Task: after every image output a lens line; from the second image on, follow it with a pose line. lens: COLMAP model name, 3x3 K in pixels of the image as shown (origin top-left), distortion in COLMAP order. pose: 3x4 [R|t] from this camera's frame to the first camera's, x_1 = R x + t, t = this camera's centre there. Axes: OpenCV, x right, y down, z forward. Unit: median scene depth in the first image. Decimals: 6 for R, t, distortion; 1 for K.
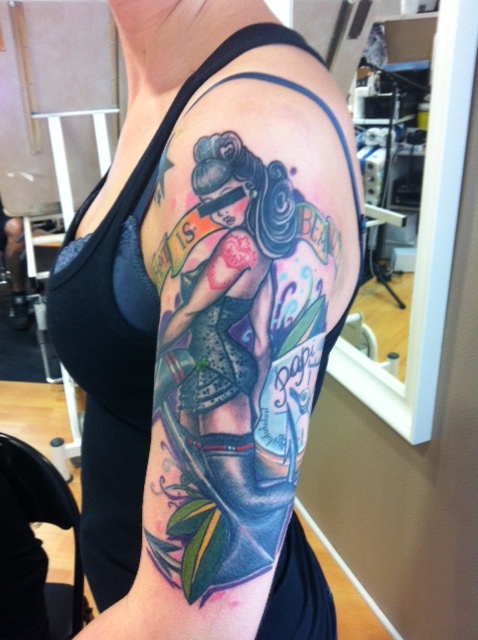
lens RADIAL K [[617.4, 0, 239.0], [0, 617.4, 320.0], [0, 0, 1]] dist [-0.001067, -0.002030]
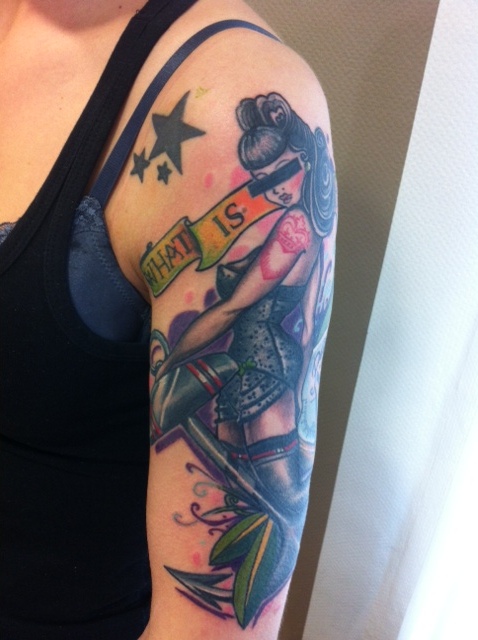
lens RADIAL K [[617.4, 0, 239.0], [0, 617.4, 320.0], [0, 0, 1]] dist [-0.001067, -0.002030]
pose [[0.851980, -0.162807, 0.497618, -0.492813], [0.122318, 0.986017, 0.113176, -0.092481], [-0.509086, -0.035556, 0.859981, 0.265074]]
